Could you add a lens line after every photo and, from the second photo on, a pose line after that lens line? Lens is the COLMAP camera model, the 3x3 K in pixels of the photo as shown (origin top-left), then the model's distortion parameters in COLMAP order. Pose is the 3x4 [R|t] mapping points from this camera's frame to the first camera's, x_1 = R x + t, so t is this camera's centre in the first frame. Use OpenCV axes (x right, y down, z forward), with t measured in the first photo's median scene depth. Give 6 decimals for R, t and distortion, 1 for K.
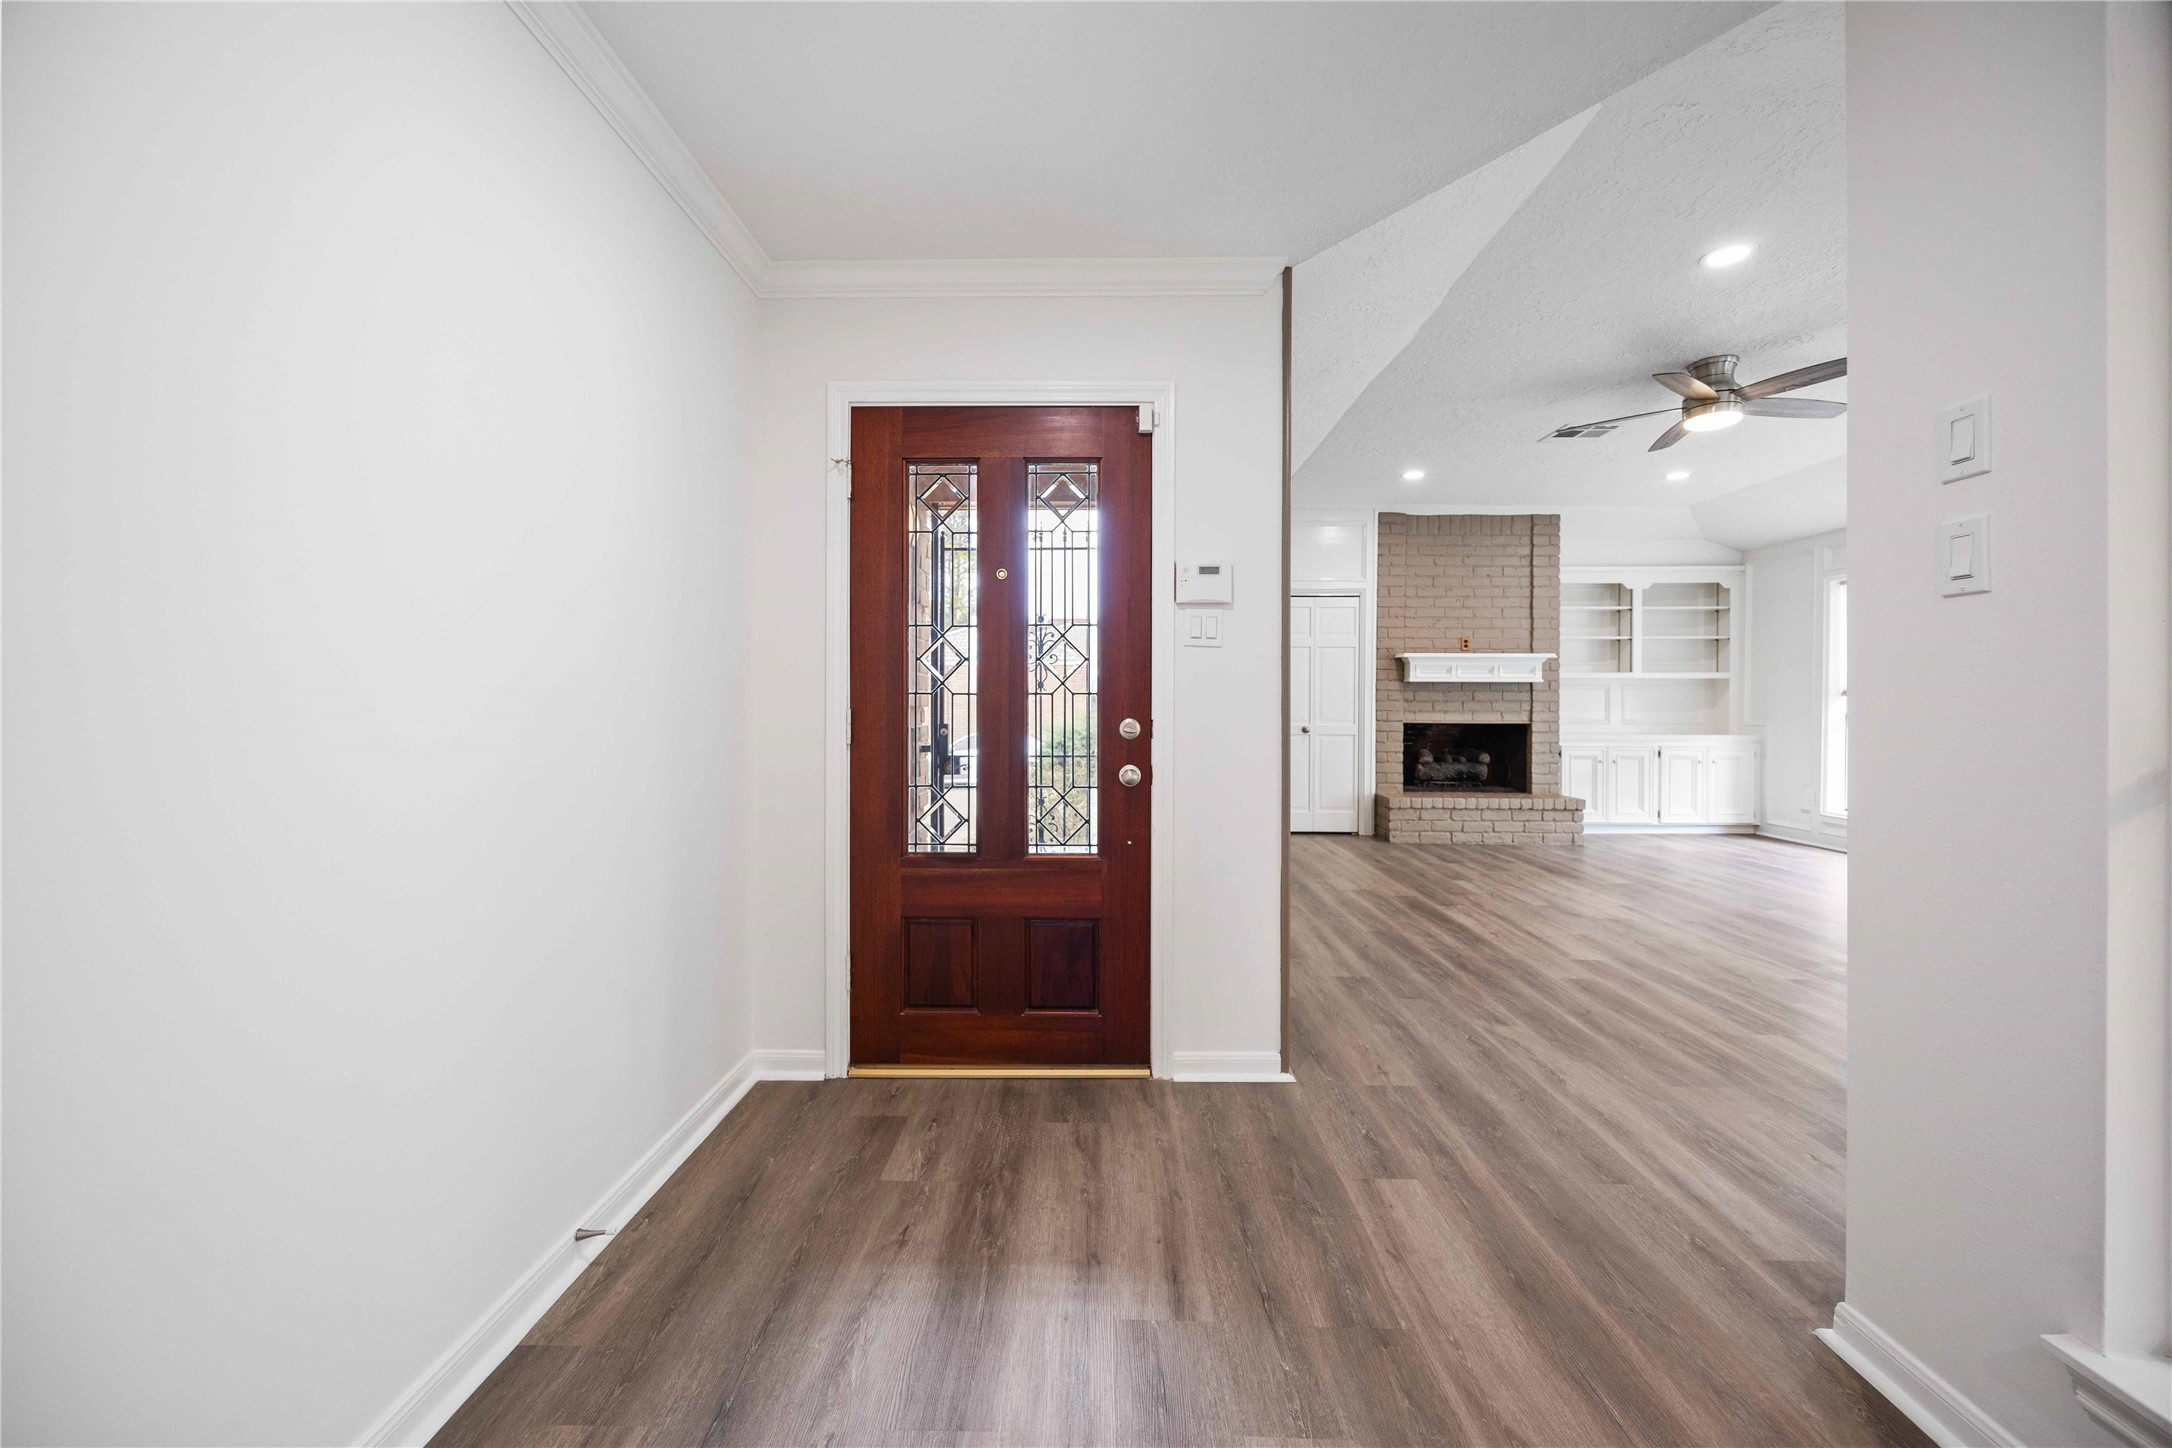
lens RADIAL K [[837.7, 0, 1069.8], [0, 837.7, 703.3], [0, 0, 1]] dist [-0.000859, 0.000029]
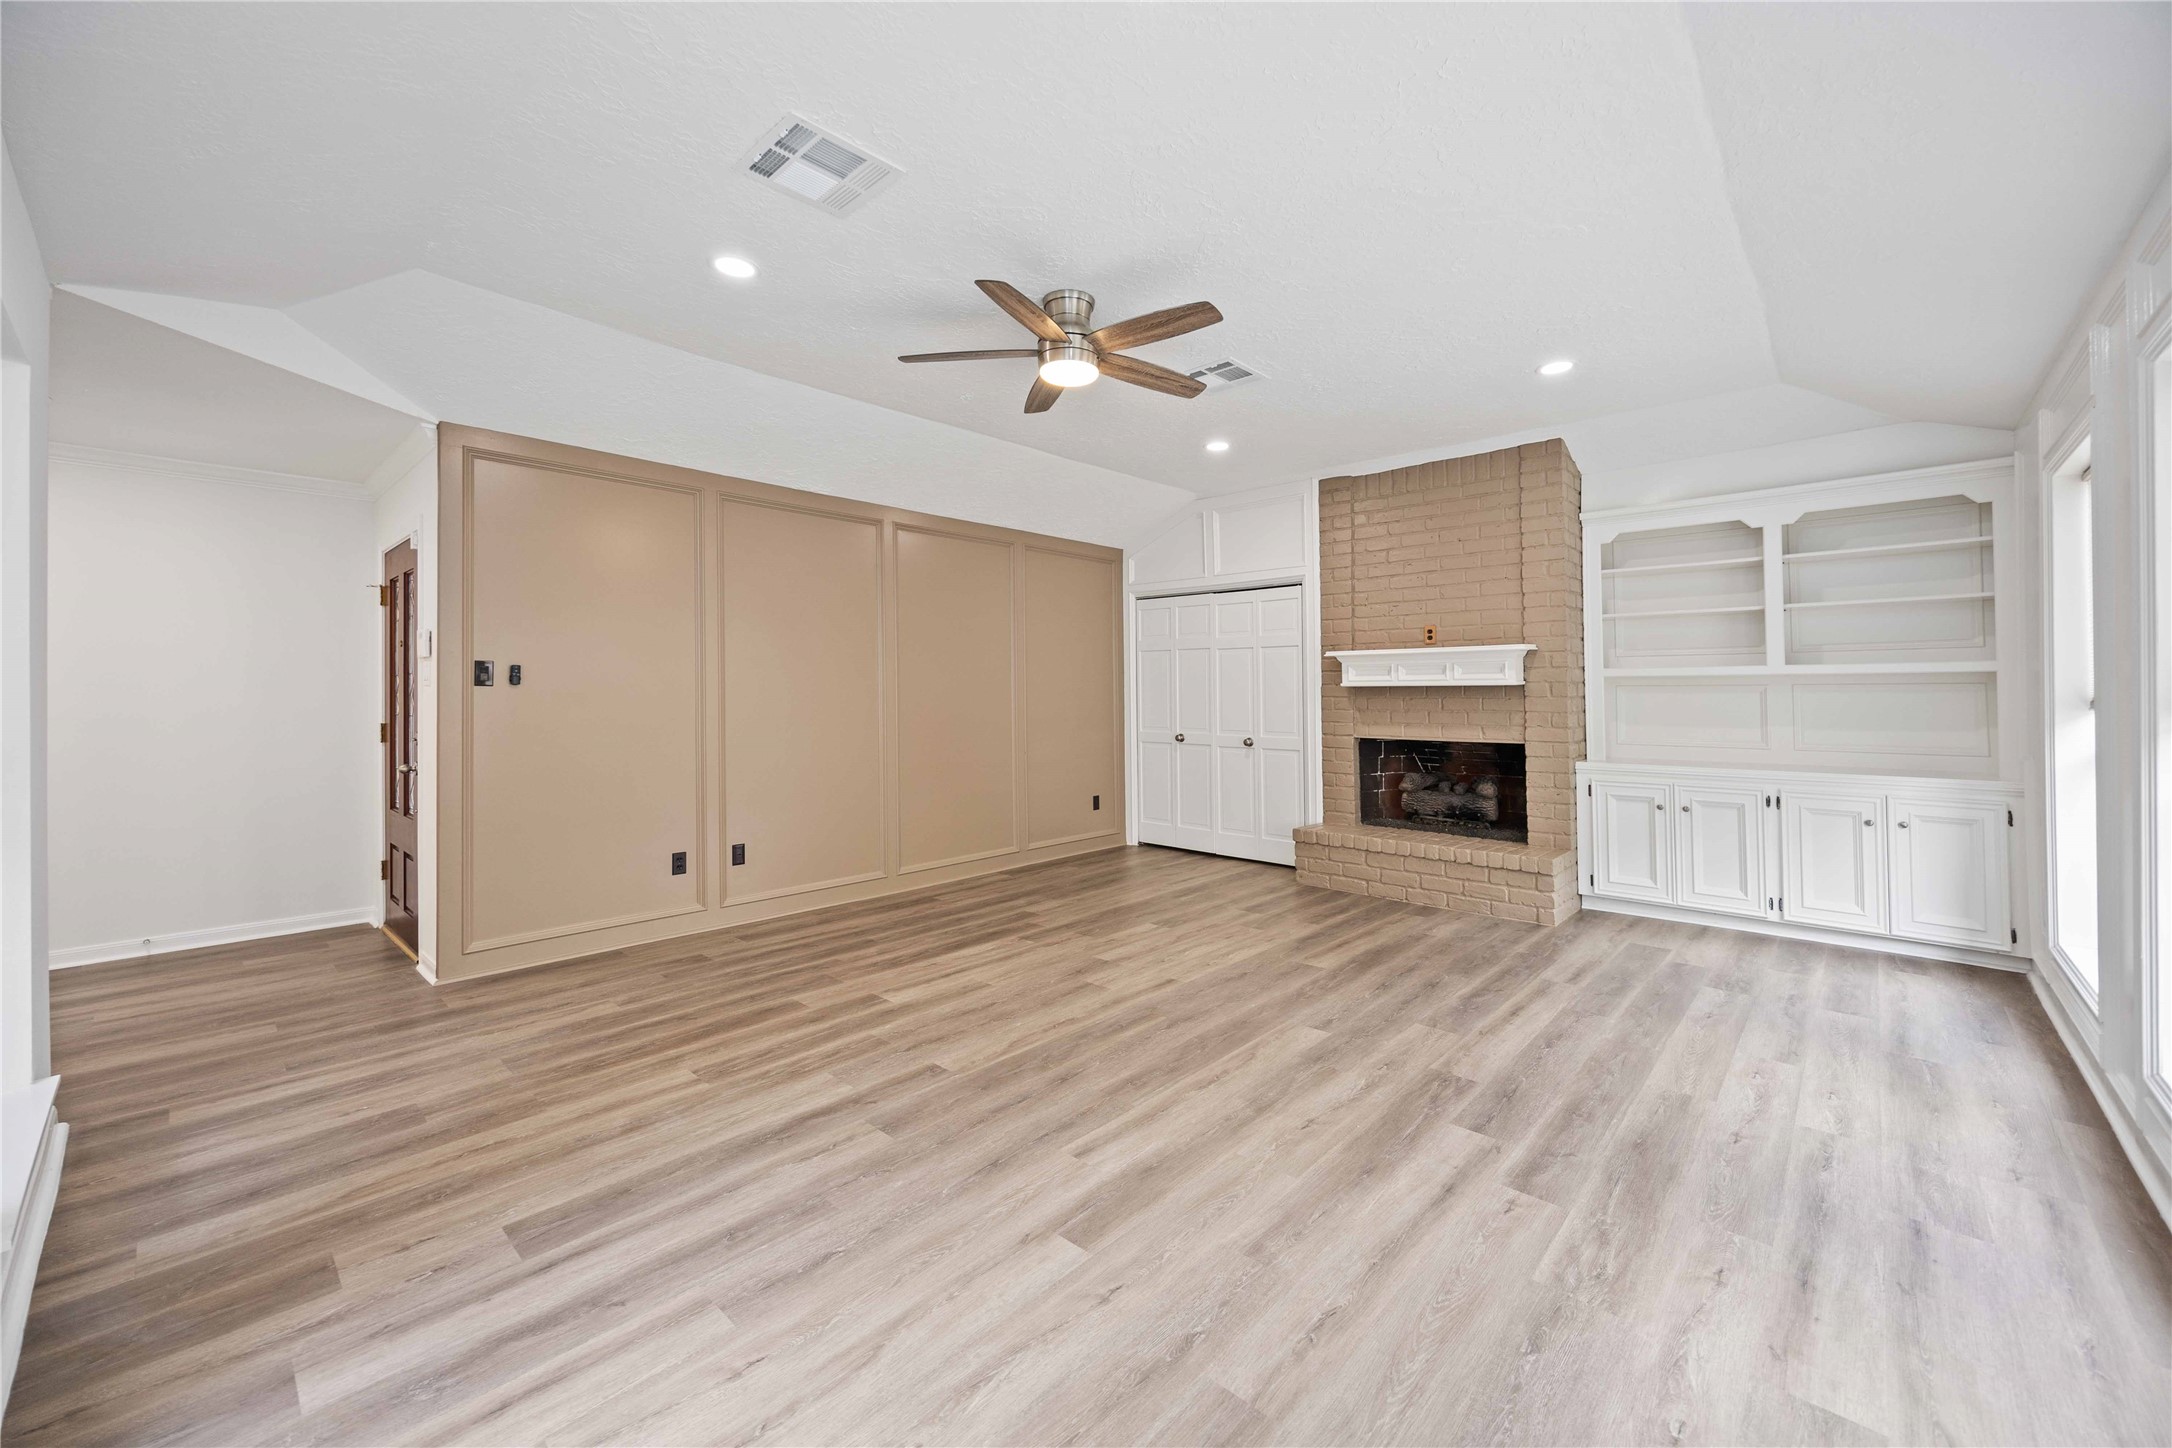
lens RADIAL K [[837.7, 0, 1082.1], [0, 837.7, 704.6], [0, 0, 1]] dist [-0.000859, 0.000029]
pose [[0.753407, 0.004249, -0.657541, 0.732026], [0.002102, 0.999958, 0.008870, -0.015754], [0.657551, -0.008064, 0.753367, 0.230590]]
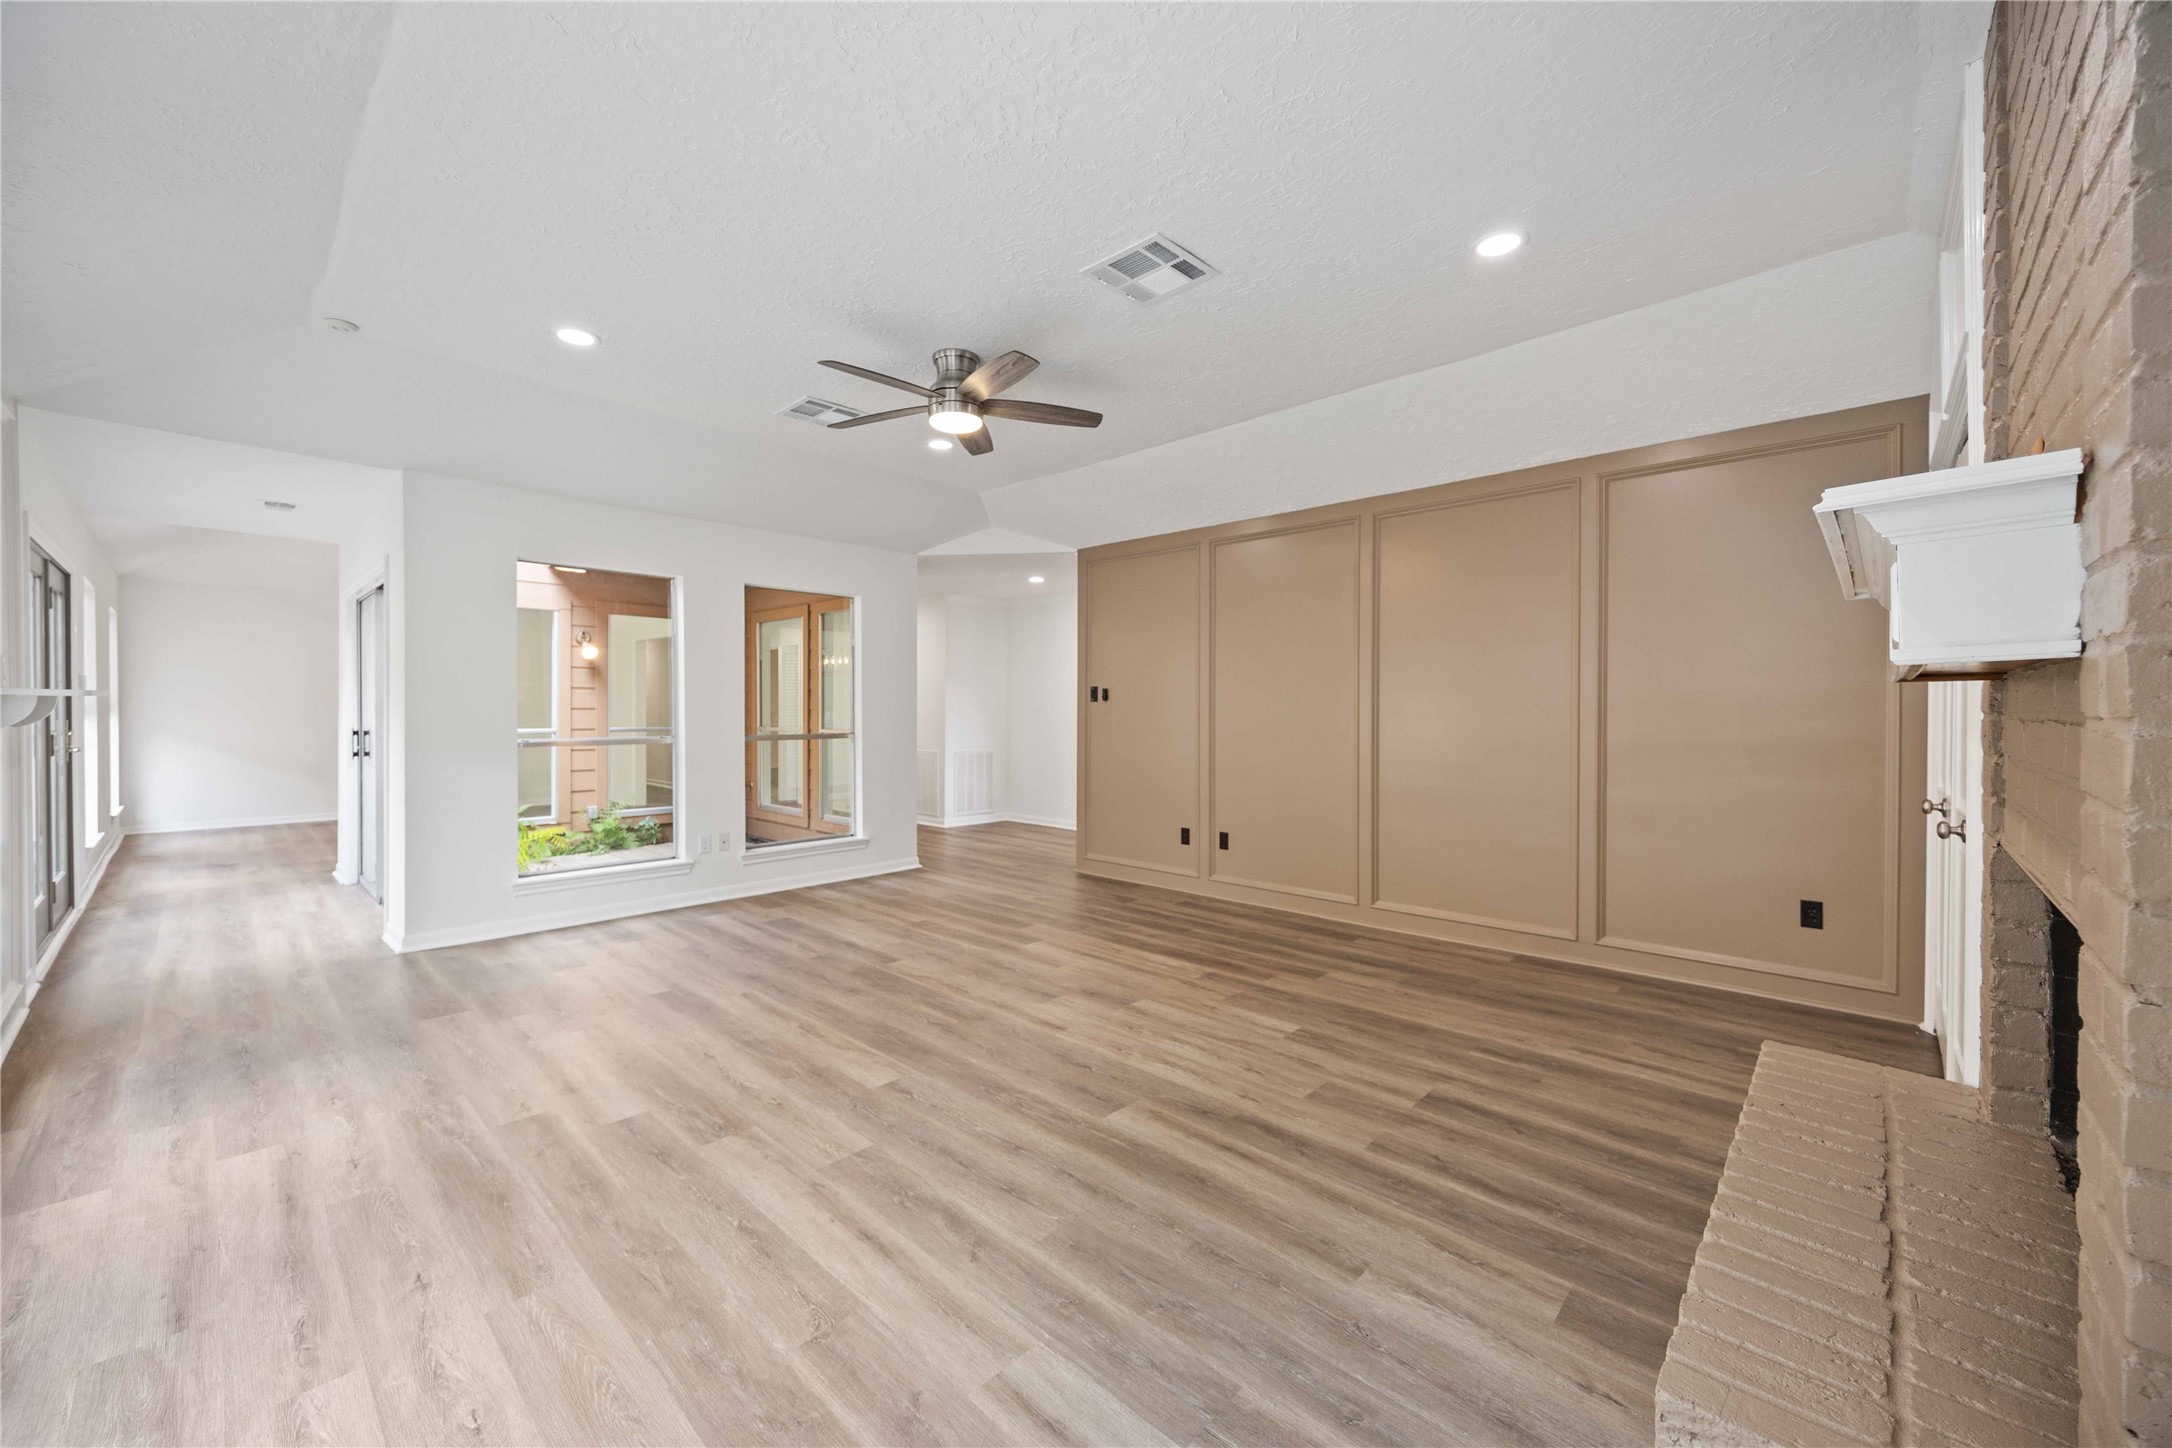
lens RADIAL K [[837.7, 0, 1096.1], [0, 837.7, 721.7], [0, 0, 1]] dist [-0.000859, 0.000029]
pose [[-0.653863, 0.009852, -0.756549, 0.766811], [-0.001776, 0.999892, 0.014556, -0.015241], [0.756611, 0.010861, -0.653775, 0.971567]]
